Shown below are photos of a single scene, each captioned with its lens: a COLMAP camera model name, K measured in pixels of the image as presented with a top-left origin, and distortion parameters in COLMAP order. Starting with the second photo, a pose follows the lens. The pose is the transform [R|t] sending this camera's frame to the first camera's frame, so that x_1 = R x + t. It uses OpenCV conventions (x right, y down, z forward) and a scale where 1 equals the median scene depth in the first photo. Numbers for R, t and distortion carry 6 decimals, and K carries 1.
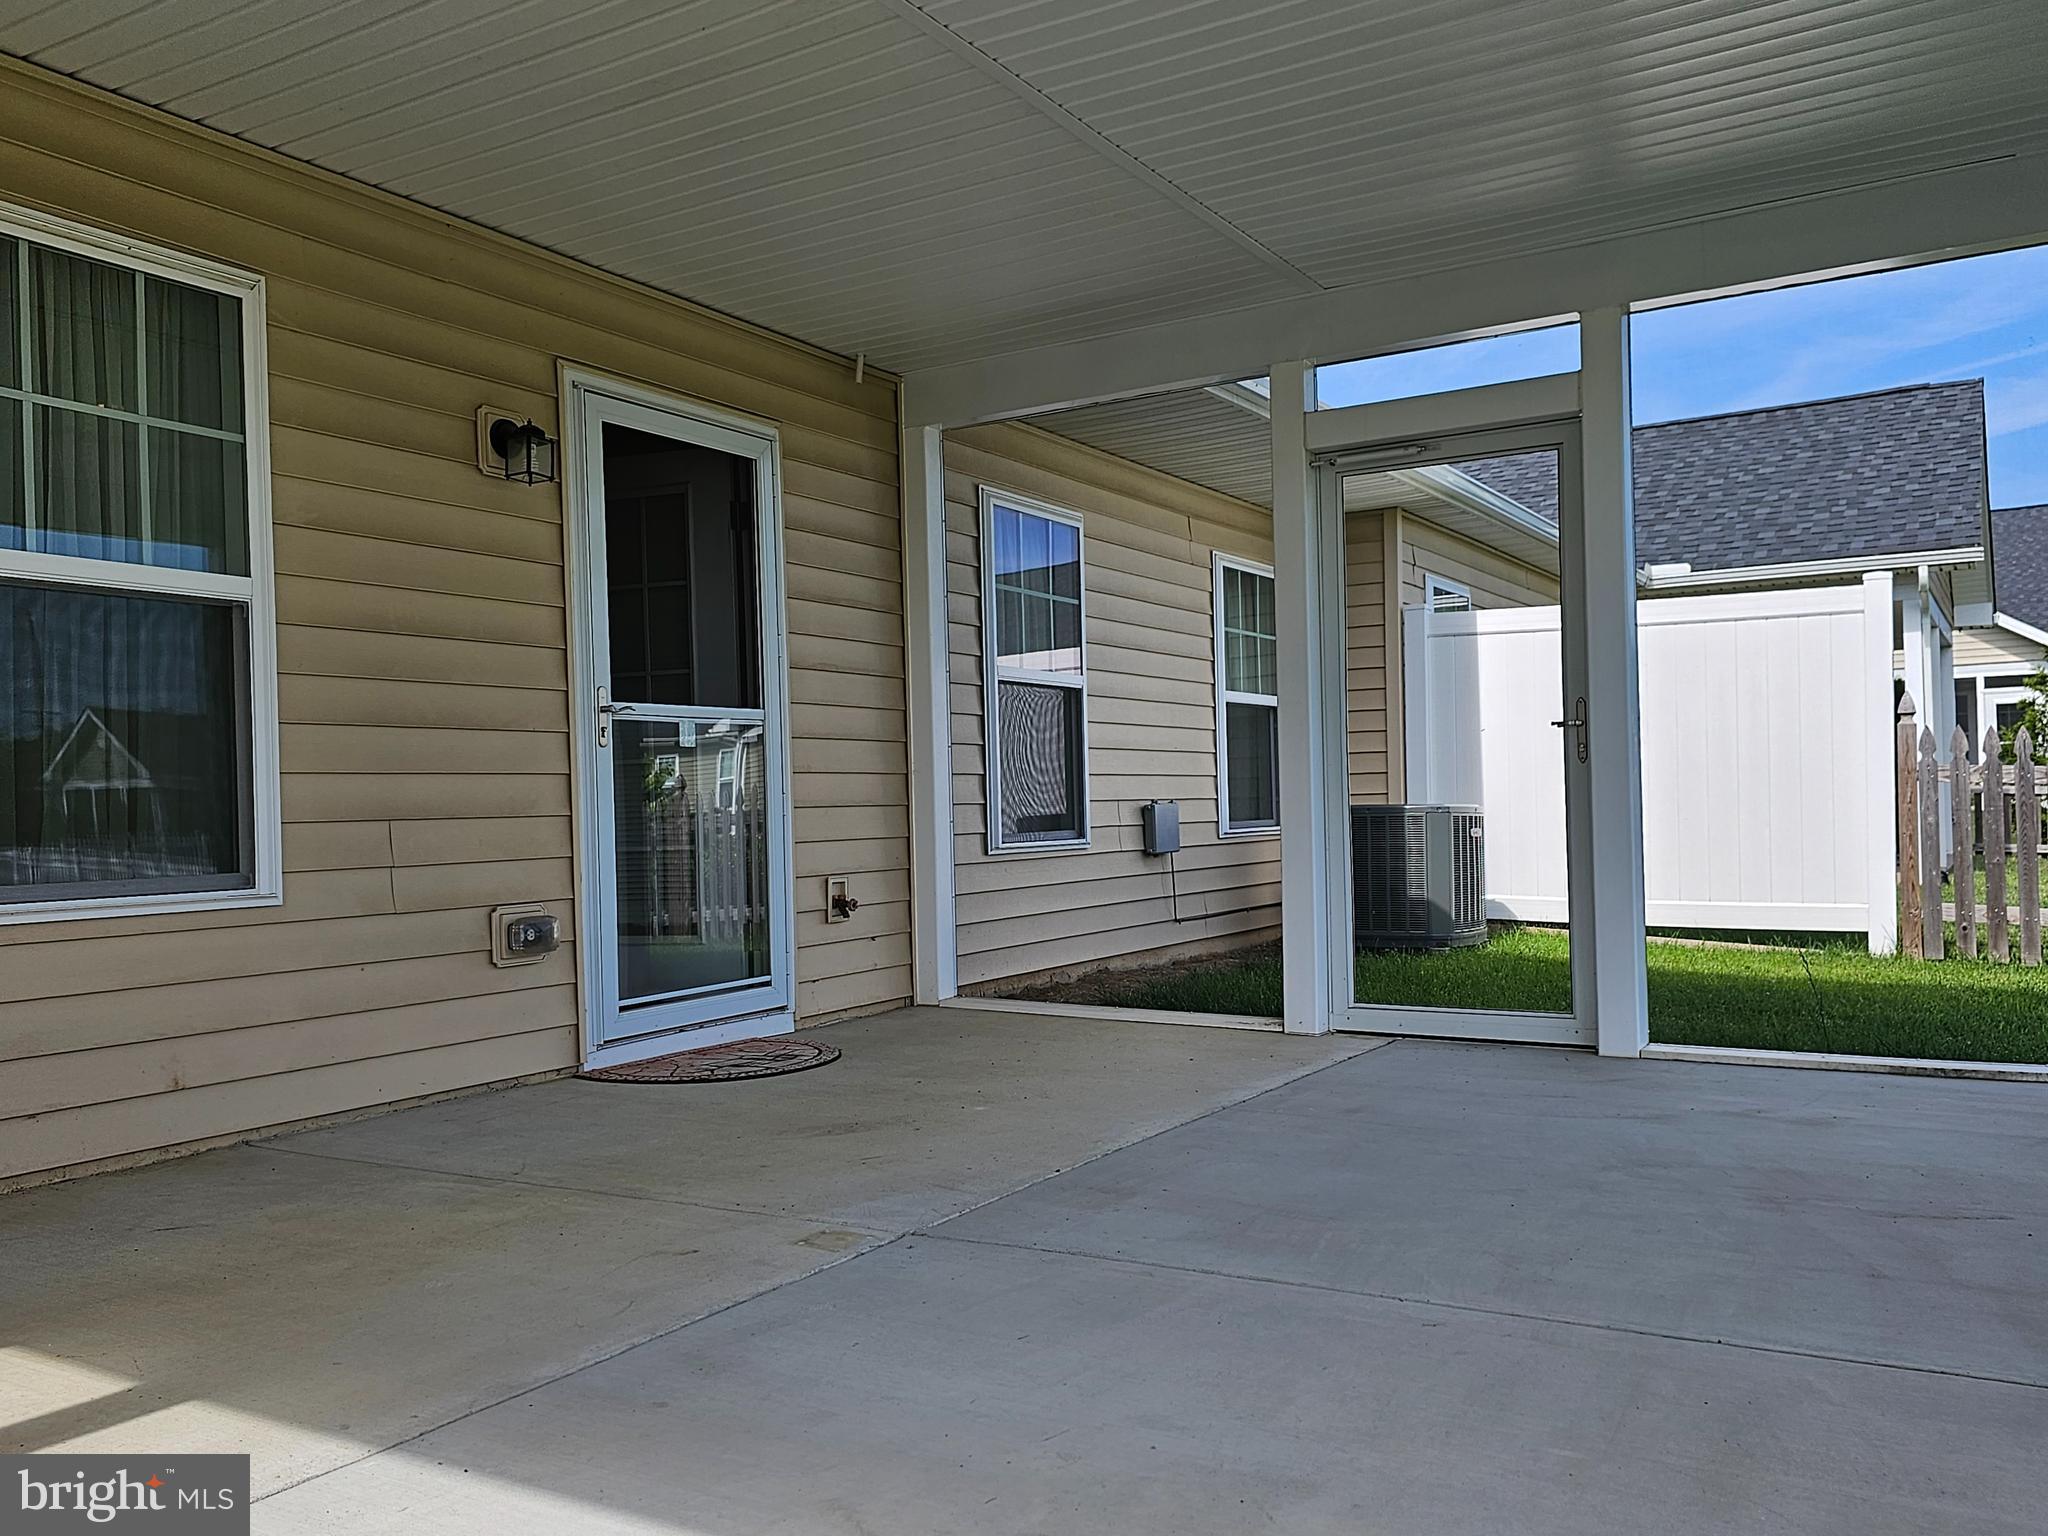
lens RADIAL K [[1679.0, 0, 1008.0], [0, 1679.0, 777.7], [0, 0, 1]] dist [0.066848, -0.085177]
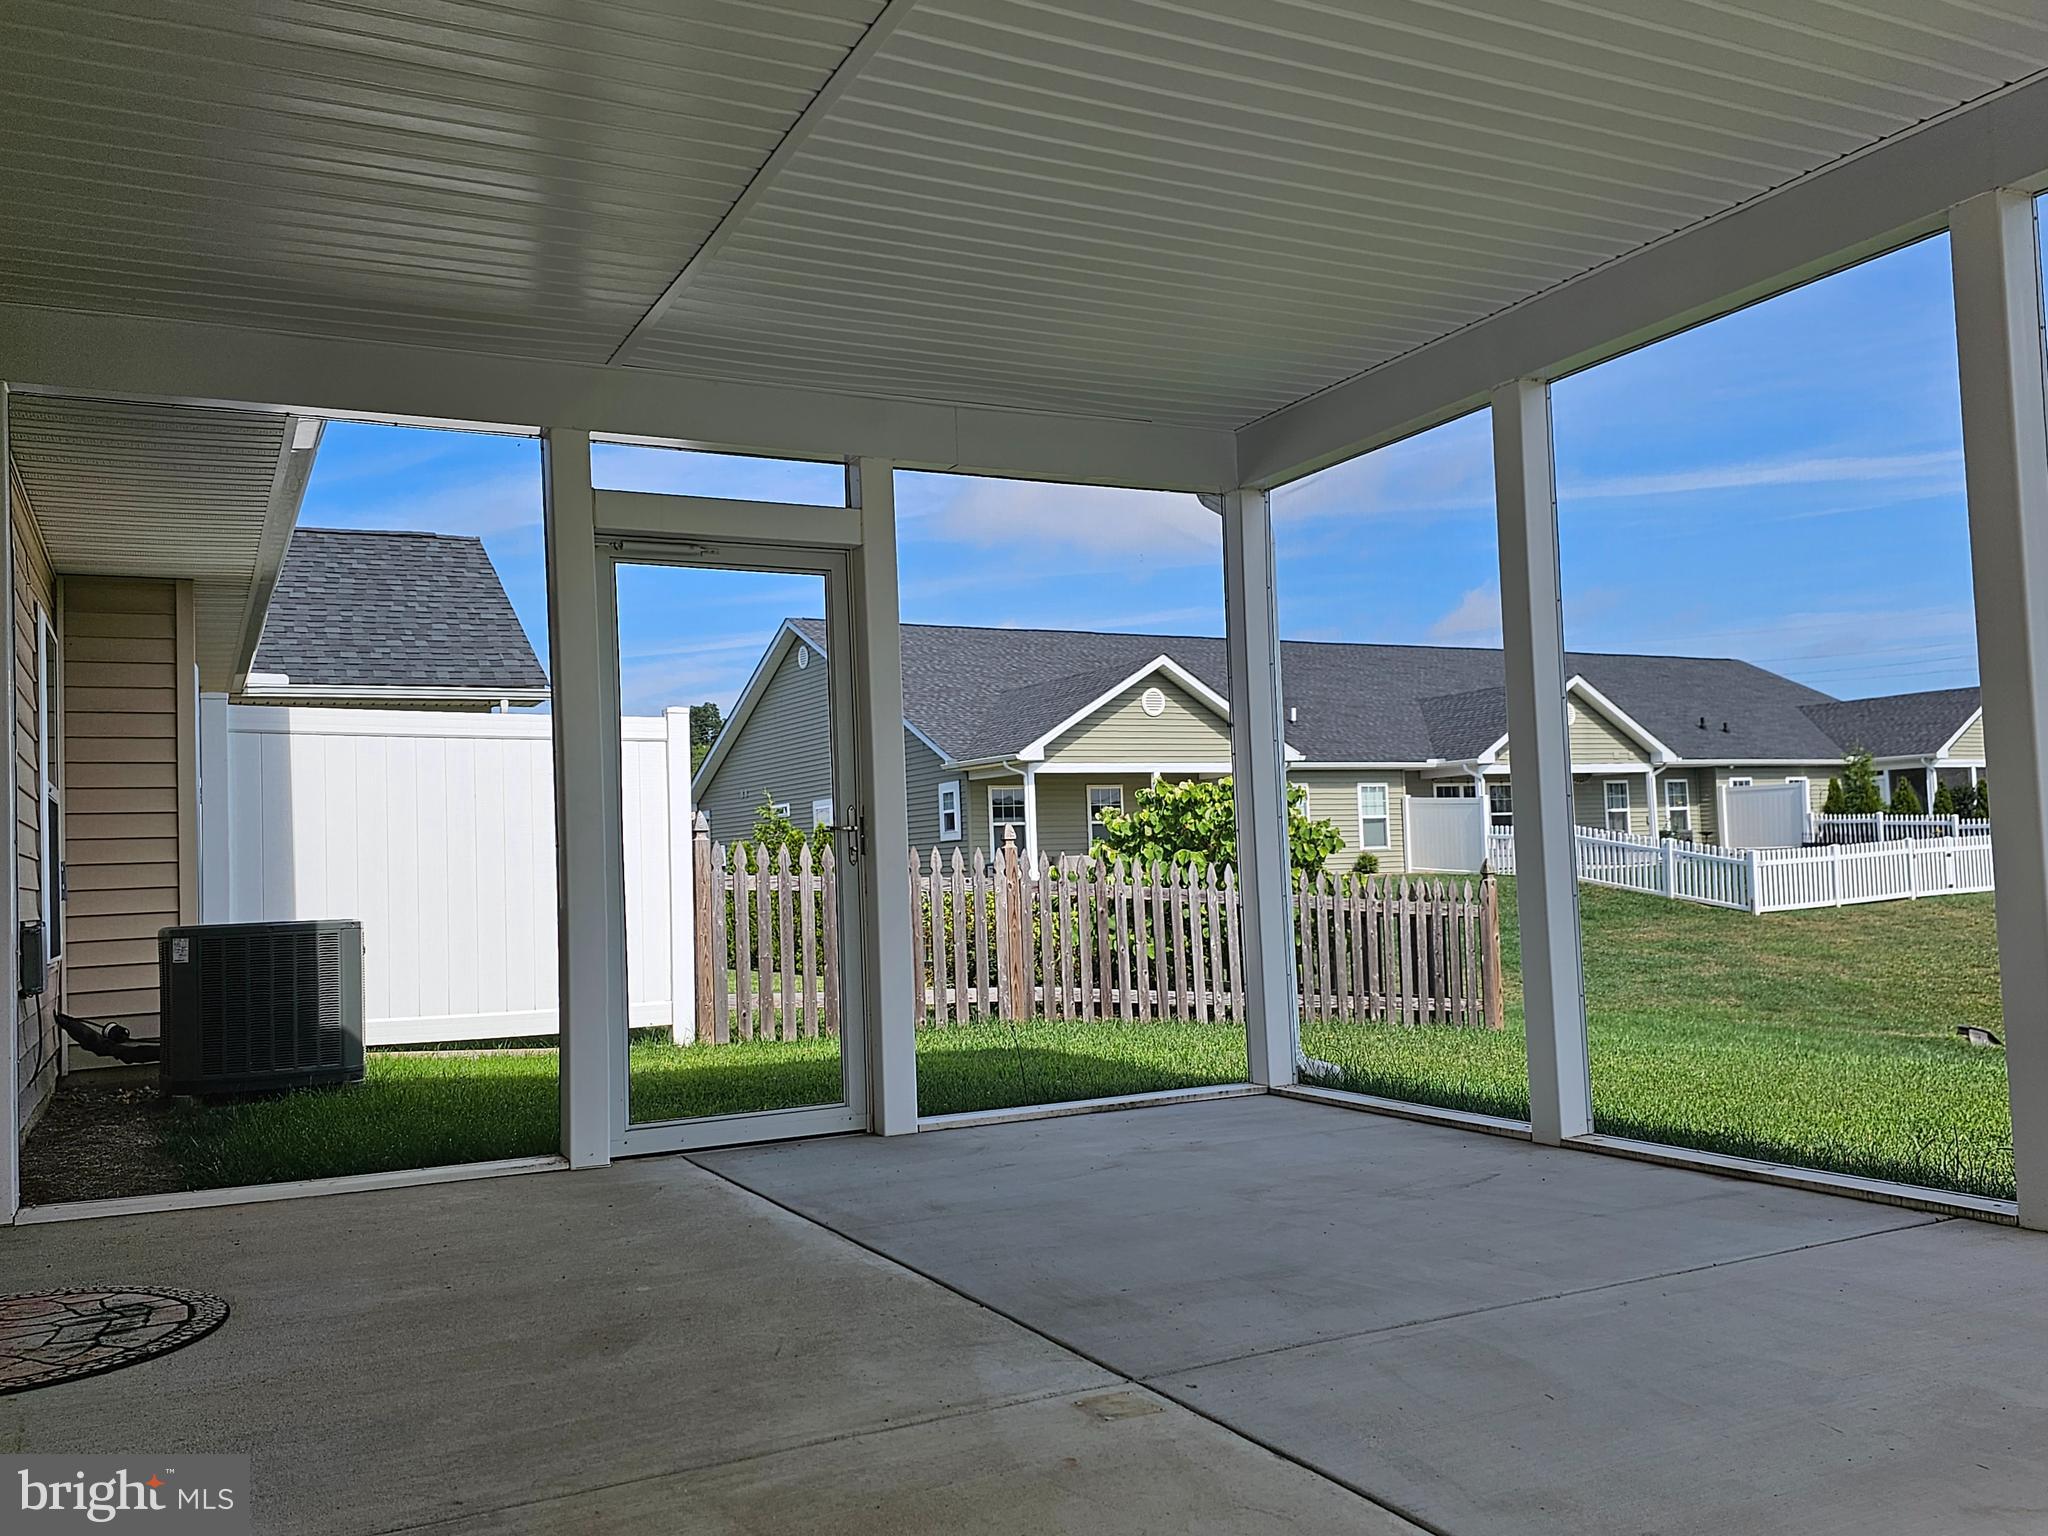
lens RADIAL K [[1679.0, 0, 1010.7], [0, 1679.0, 772.0], [0, 0, 1]] dist [0.066848, -0.085177]
pose [[0.534582, 0.052581, 0.843479, -0.503892], [0.012318, 0.997472, -0.069988, 0.007693], [-0.845027, 0.047804, 0.532583, 0.332109]]
